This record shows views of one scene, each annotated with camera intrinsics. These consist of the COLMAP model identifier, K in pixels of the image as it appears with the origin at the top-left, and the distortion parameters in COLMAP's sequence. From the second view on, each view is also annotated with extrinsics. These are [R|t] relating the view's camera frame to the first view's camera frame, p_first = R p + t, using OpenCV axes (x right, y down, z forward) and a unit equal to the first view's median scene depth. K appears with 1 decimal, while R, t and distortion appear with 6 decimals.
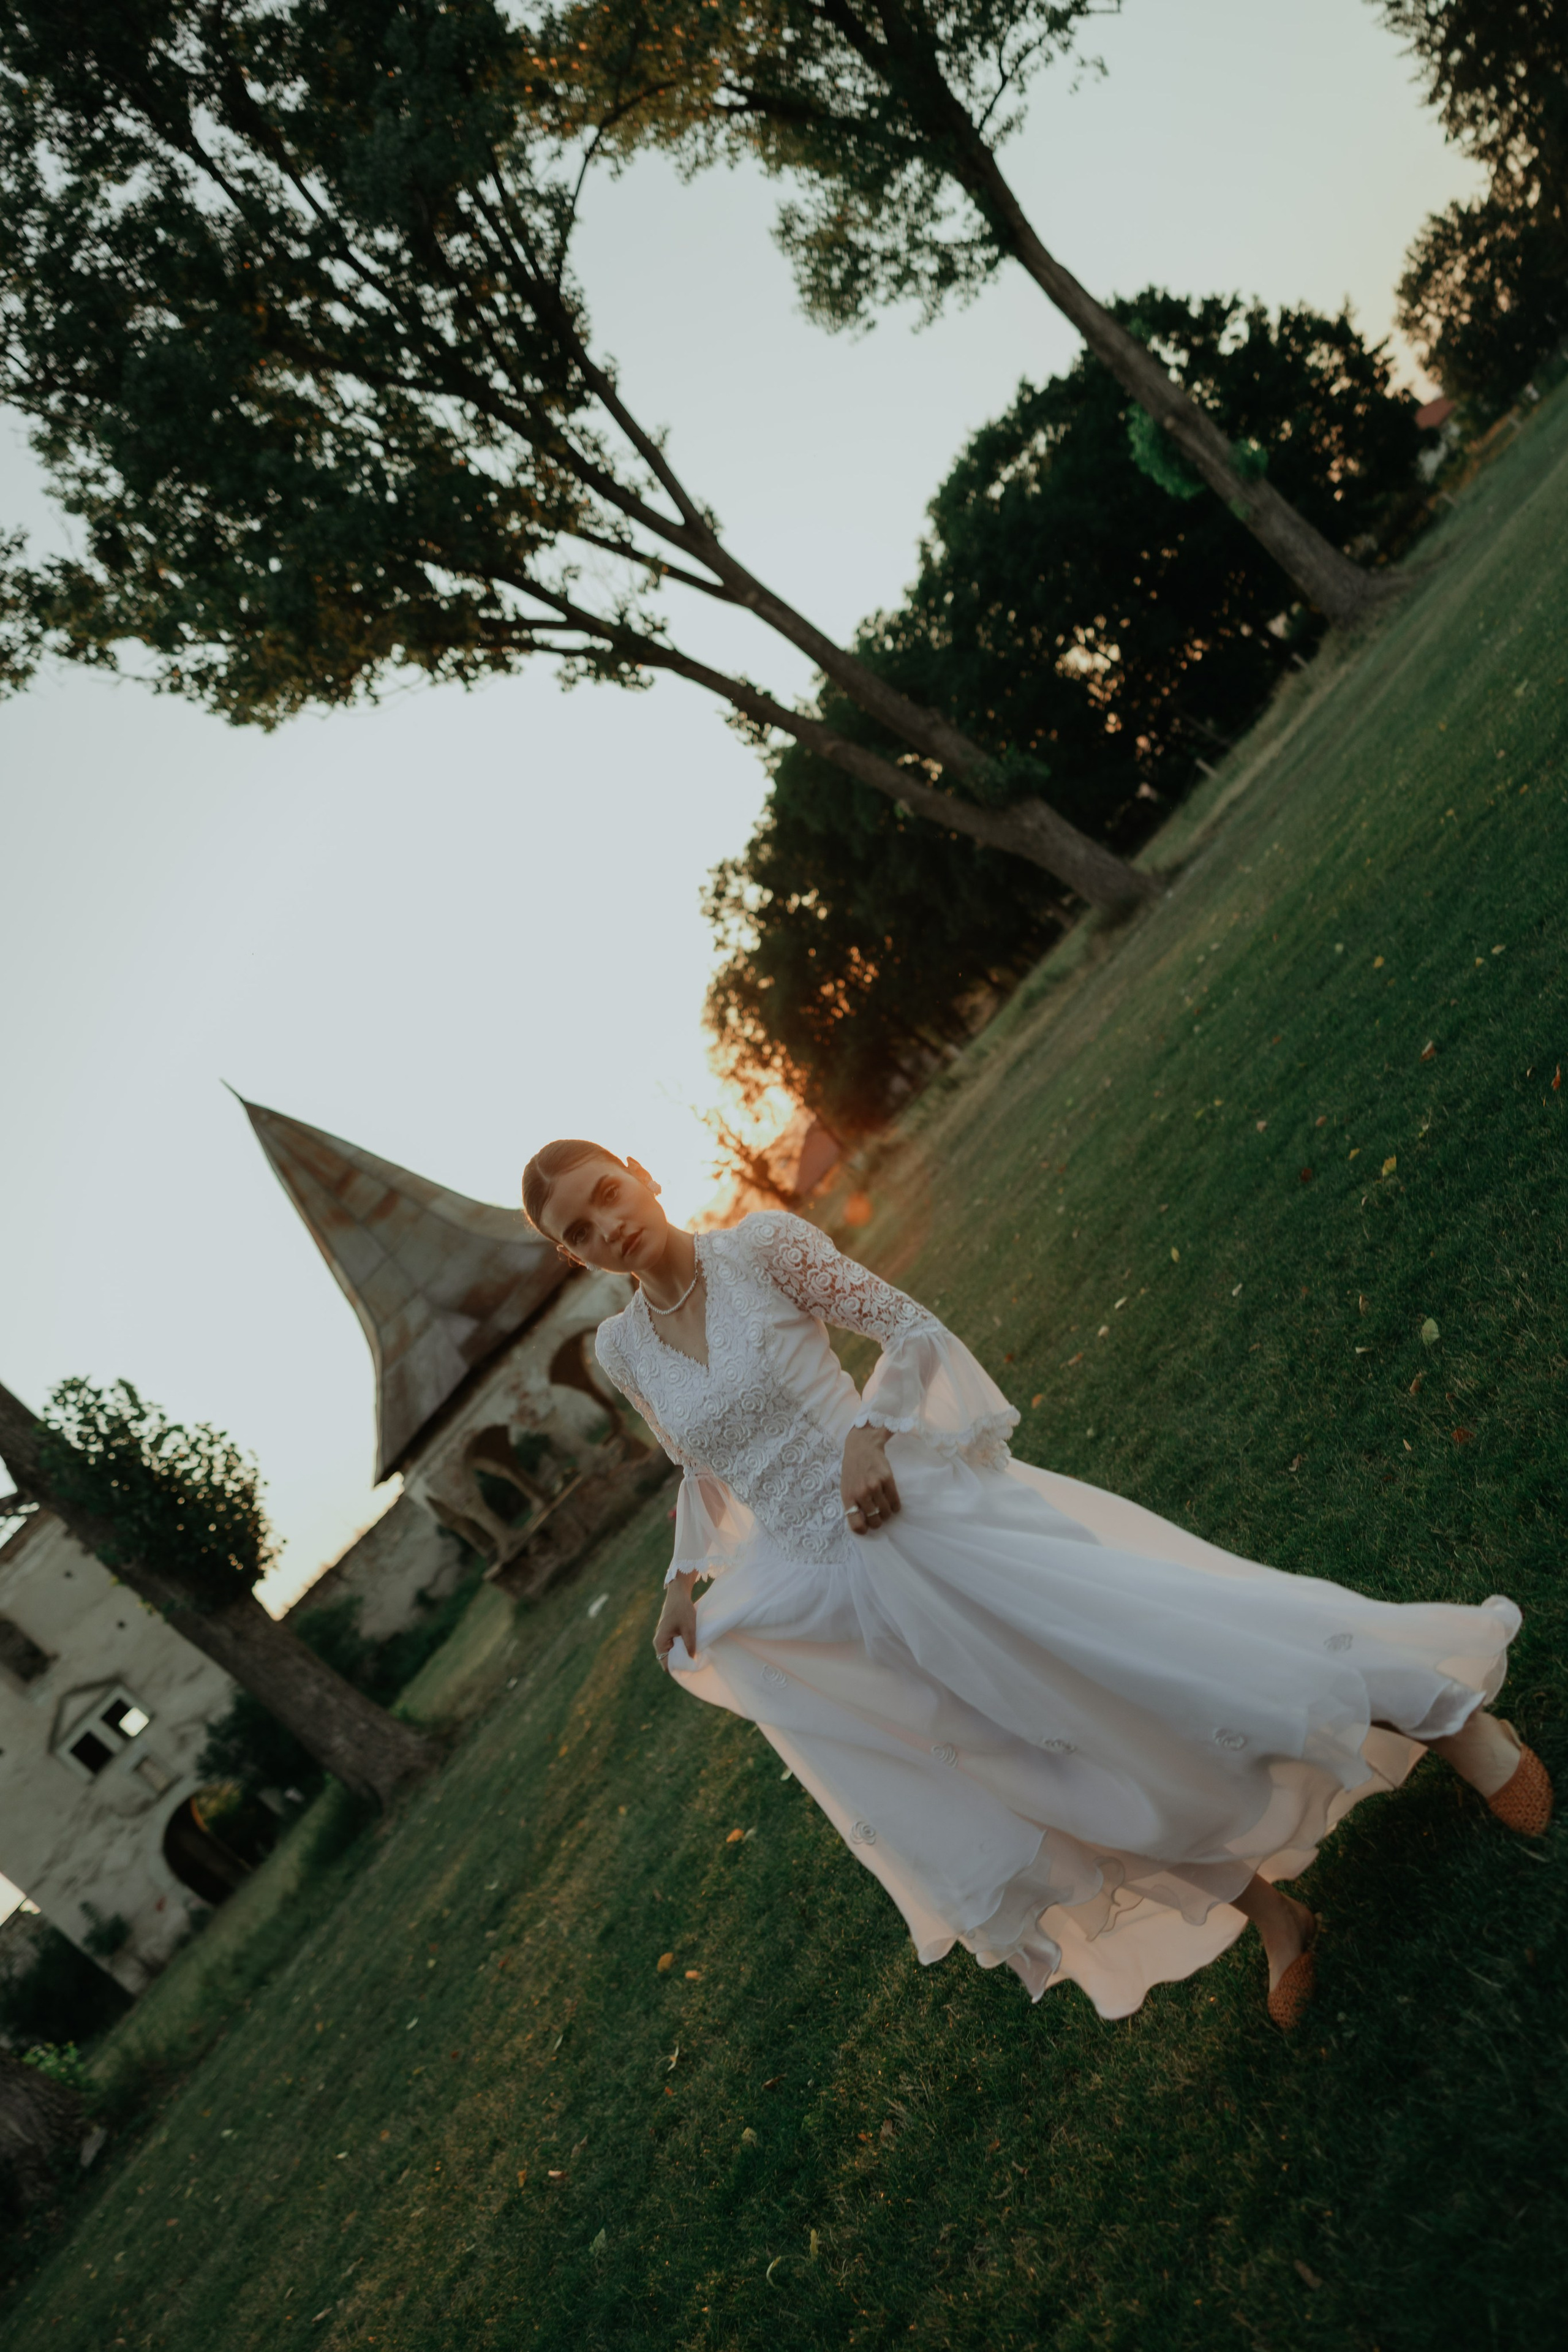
lens RADIAL K [[1812.9, 0, 772.5], [0, 1812.9, 1177.6], [0, 0, 1]] dist [0.010112, -0.004093]
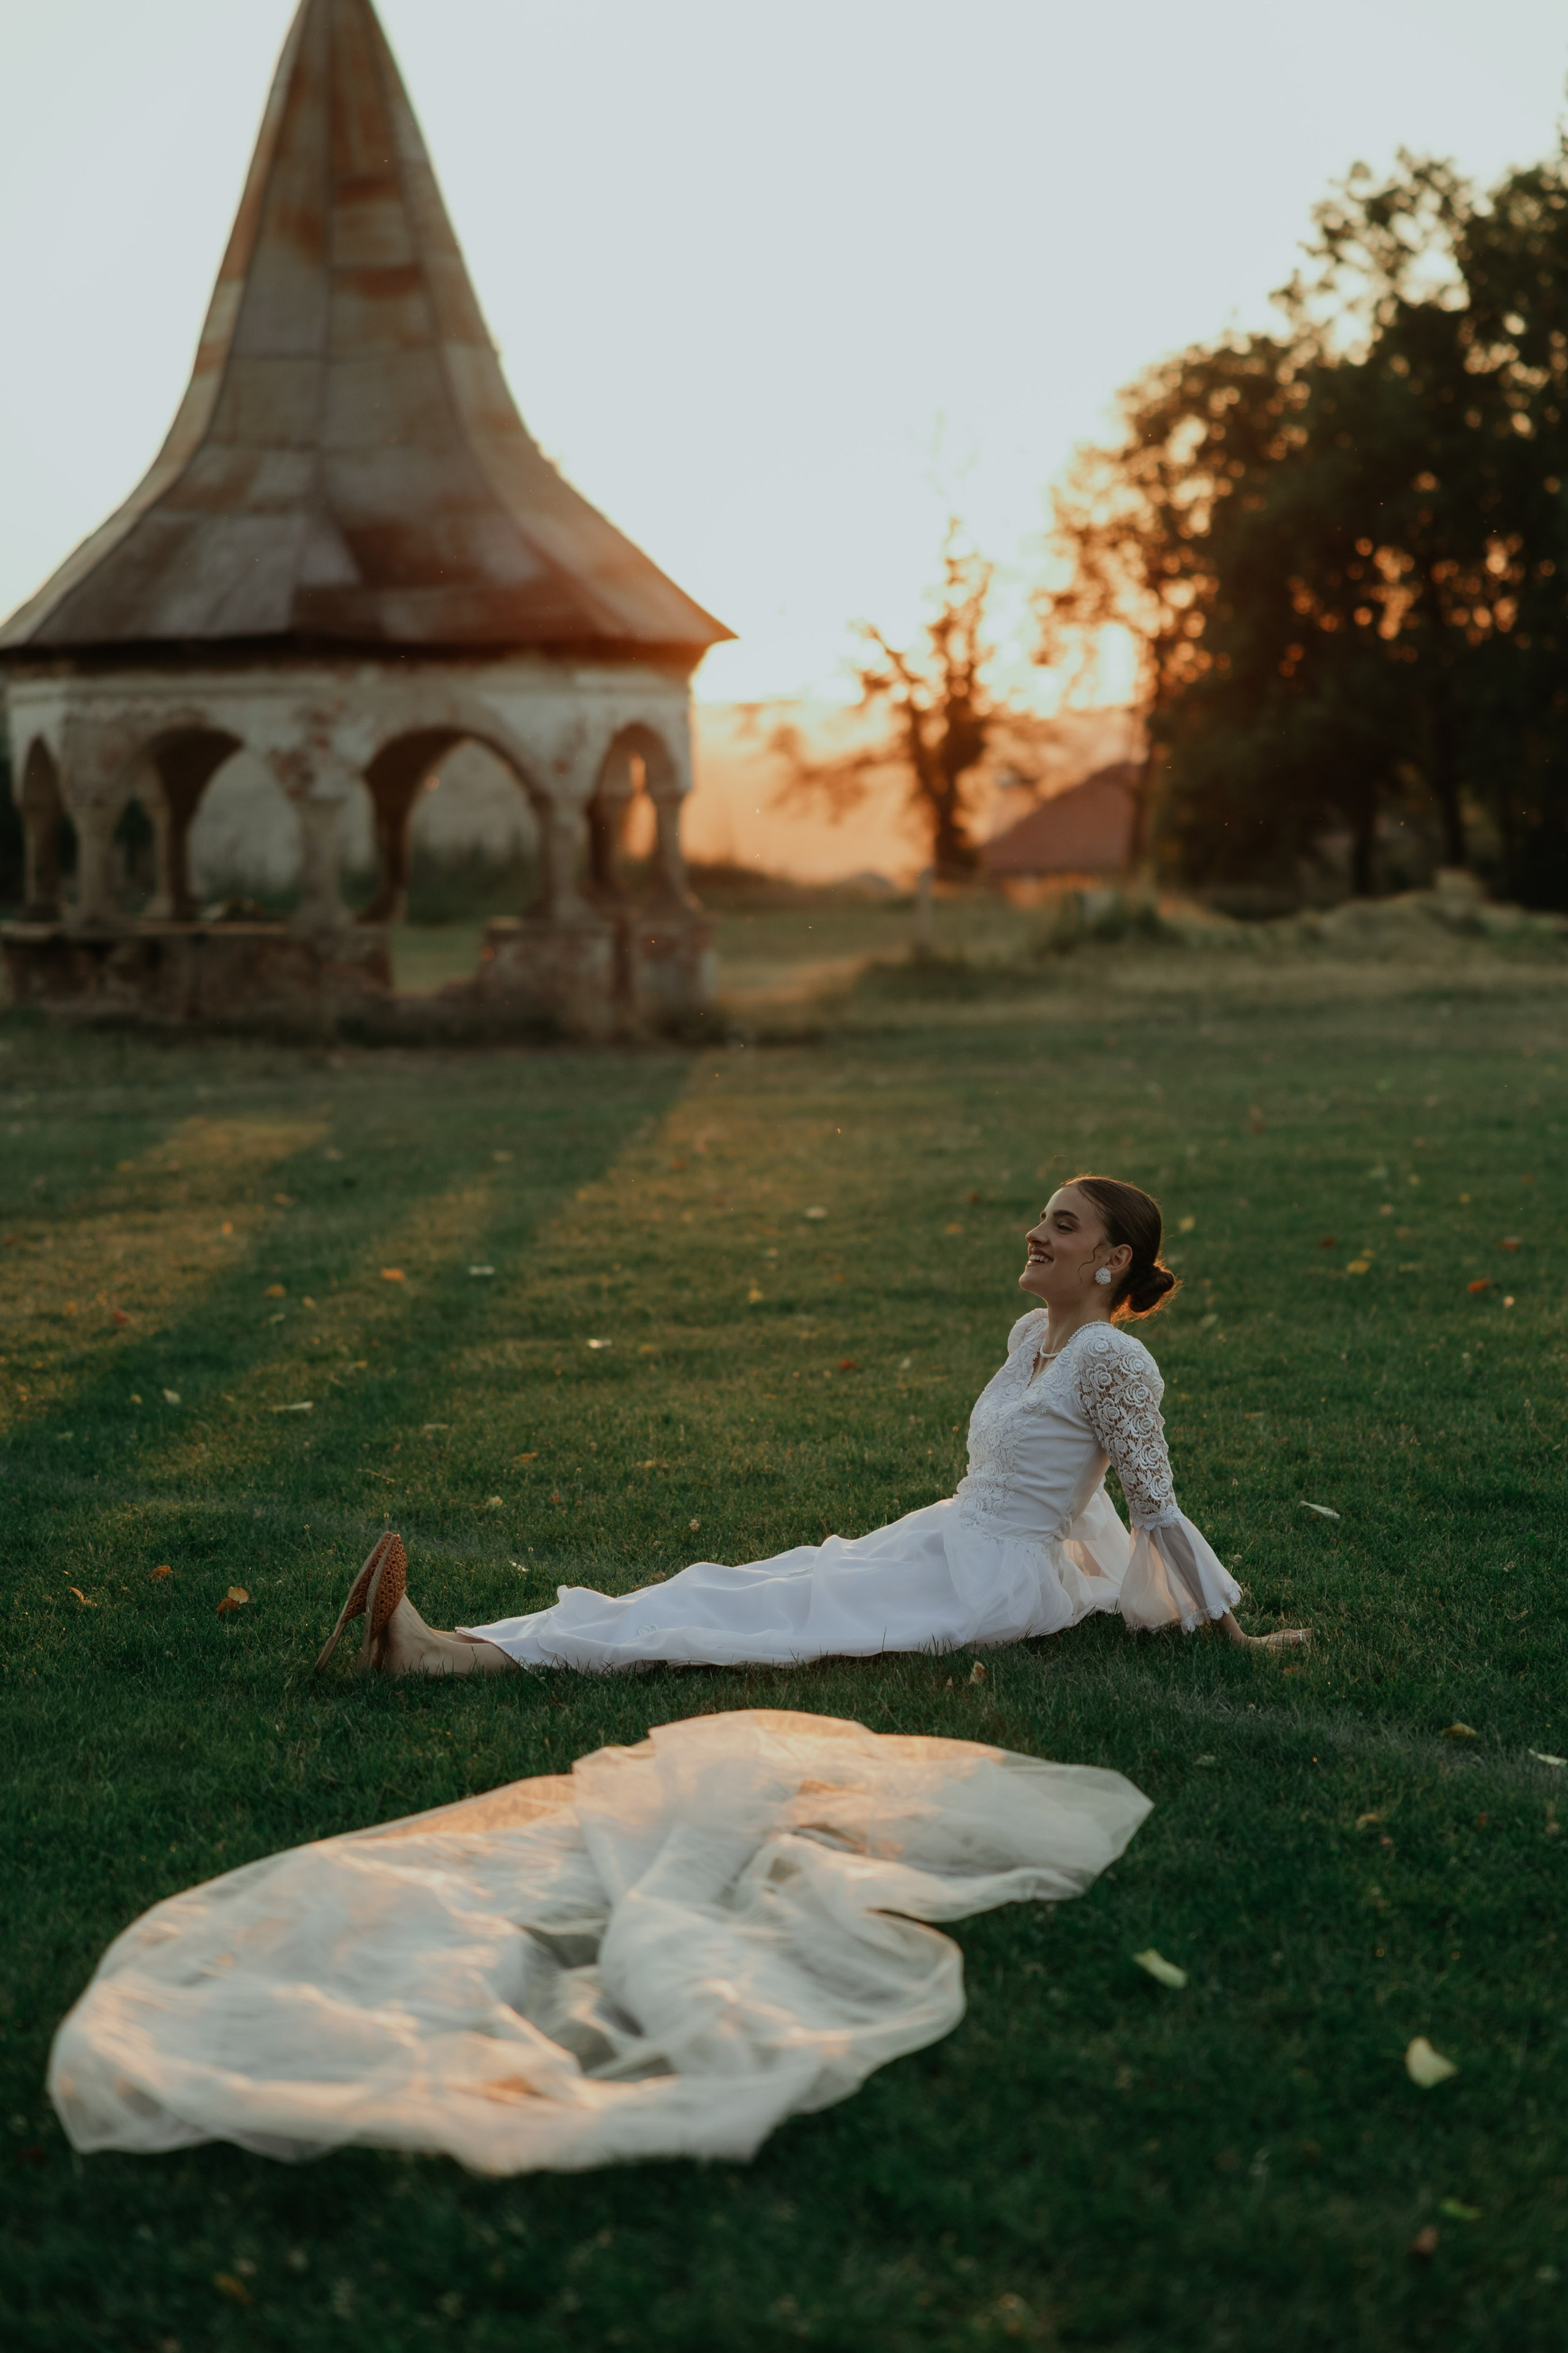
lens RADIAL K [[4869.9, 0, 874.9], [0, 4869.9, 1215.1], [0, 0, 1]] dist [0.013905, 0.000000]
pose [[0.687662, 0.724204, 0.051476, -0.000127], [-0.725771, 0.683788, 0.075435, -0.006509], [0.019432, -0.089234, 0.995821, -0.314339]]
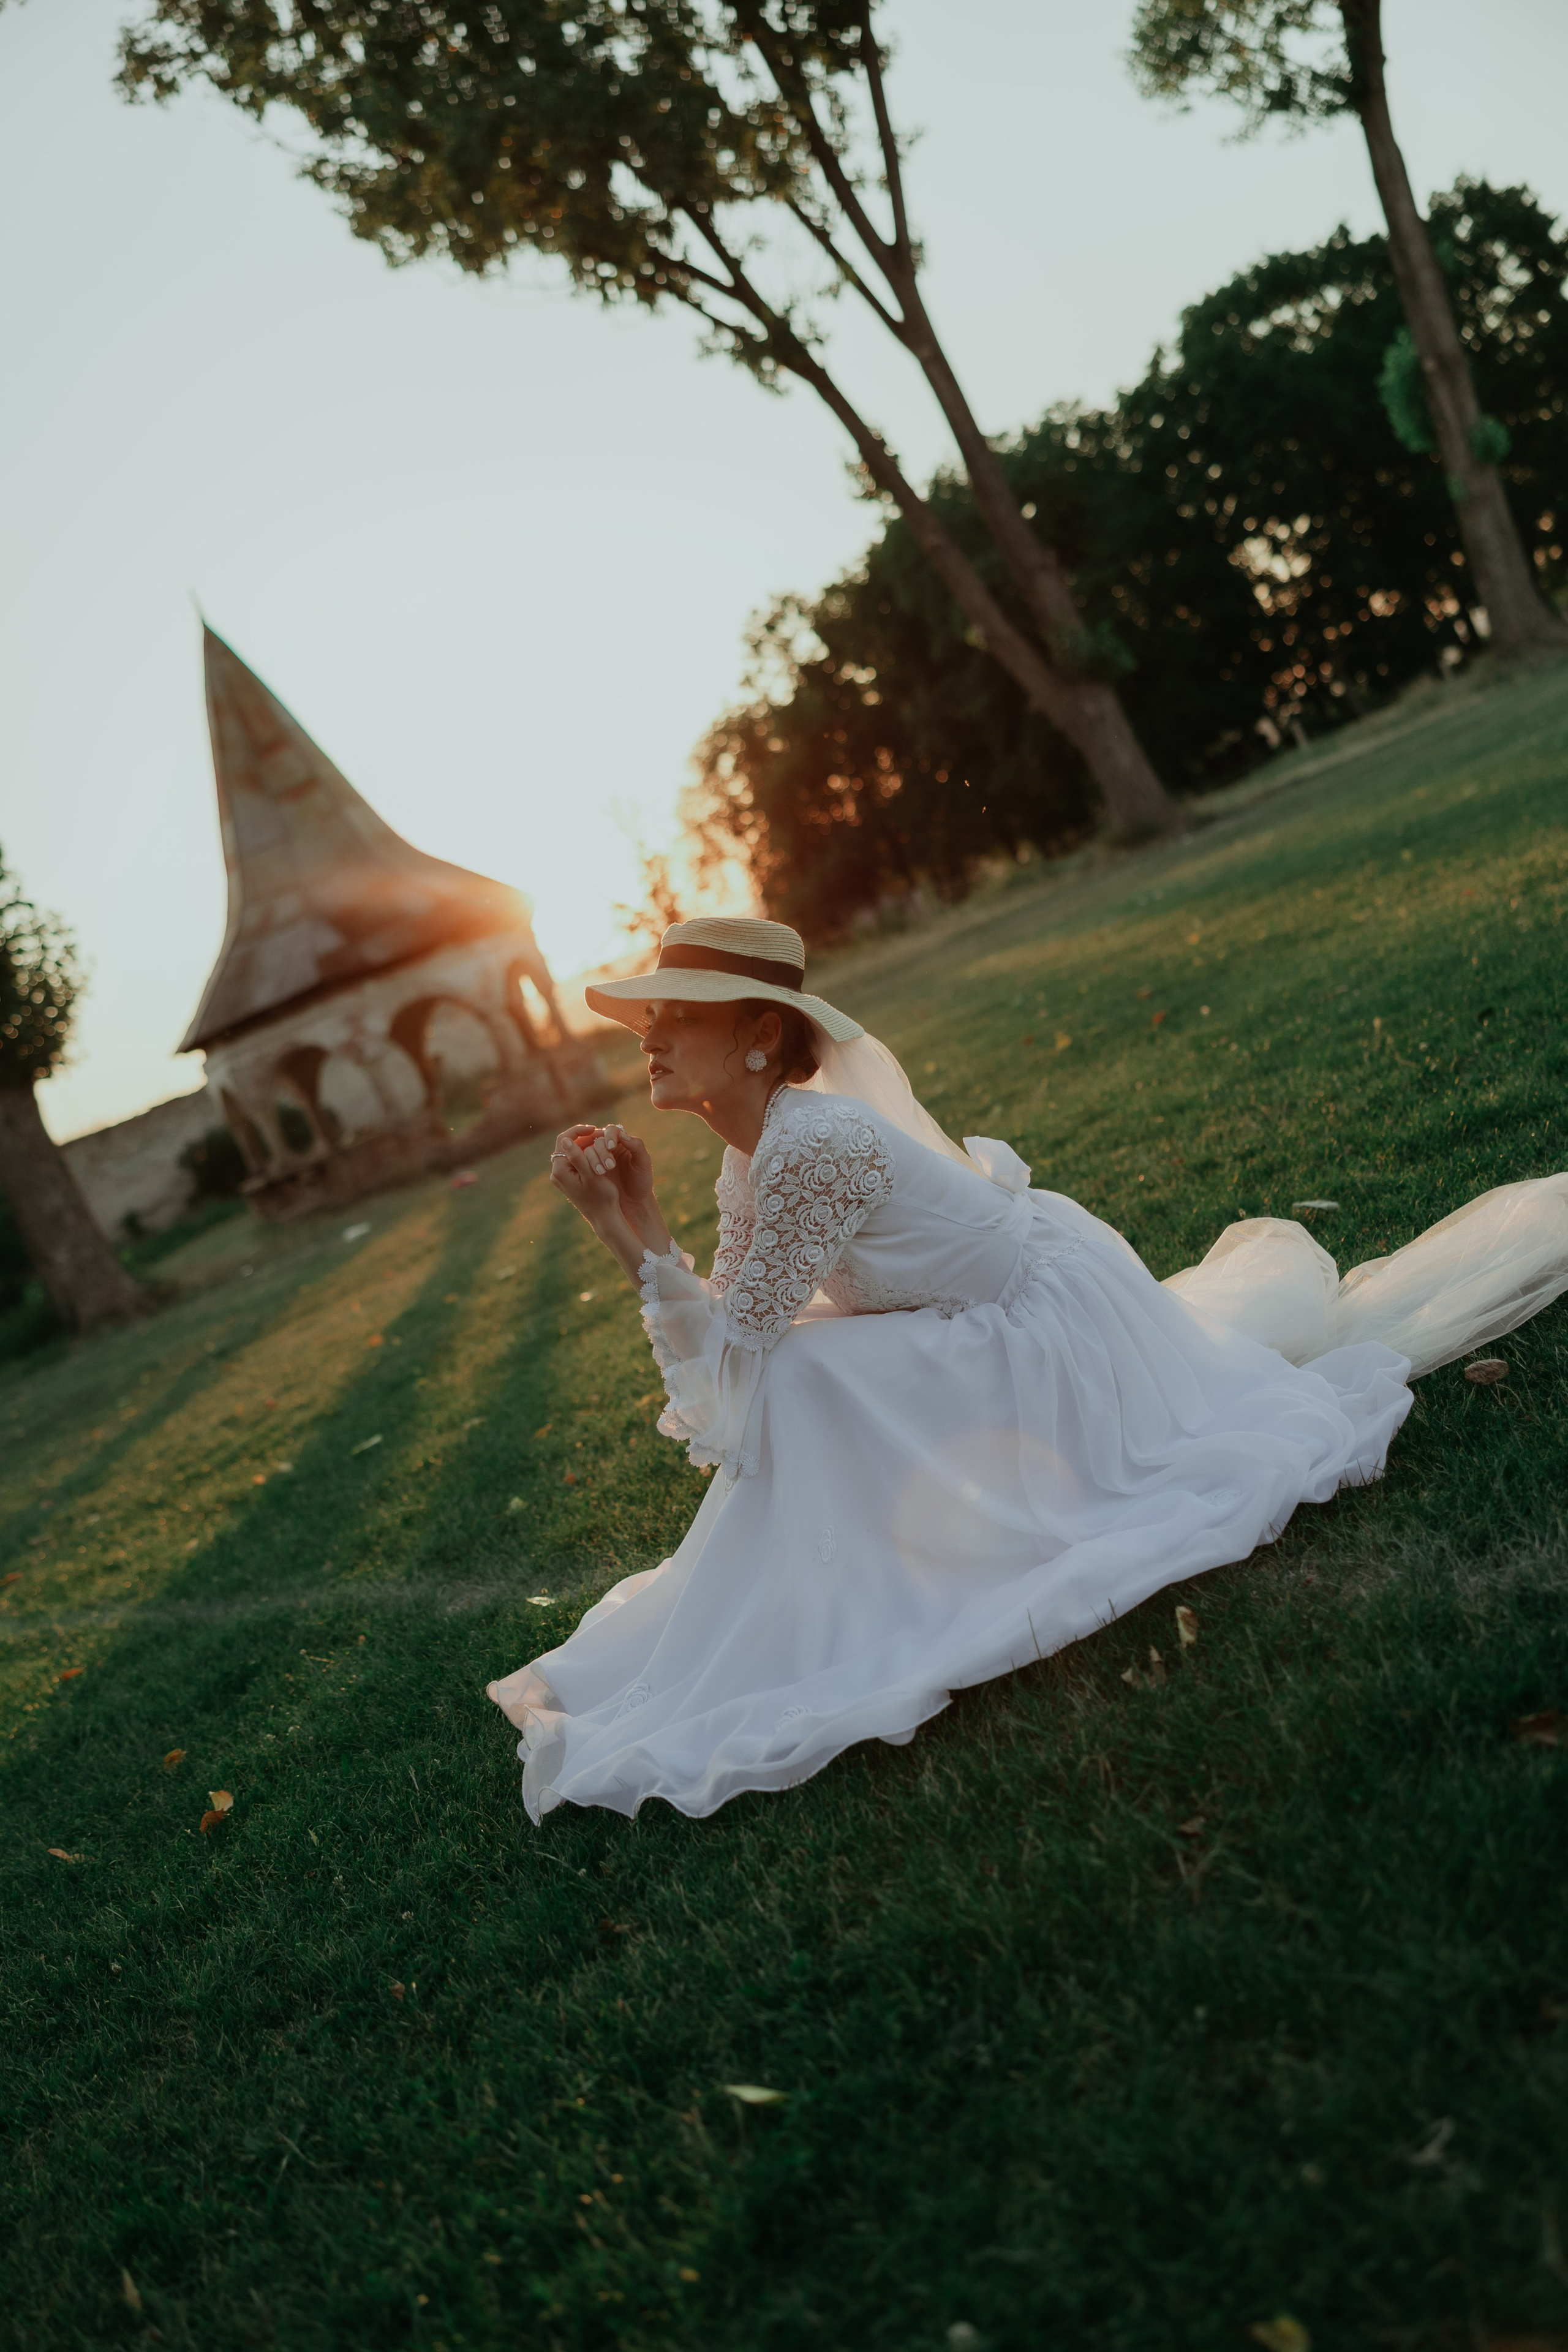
lens RADIAL K [[2177.9, 0, 779.7], [0, 2177.9, 1195.6], [0, 0, 1]] dist [0.016516, 0.000000]
pose [[0.908347, 0.410666, 0.079113, 0.009098], [-0.416356, 0.905804, 0.078536, 0.011531], [-0.039409, -0.104277, 0.993767, -0.136898]]
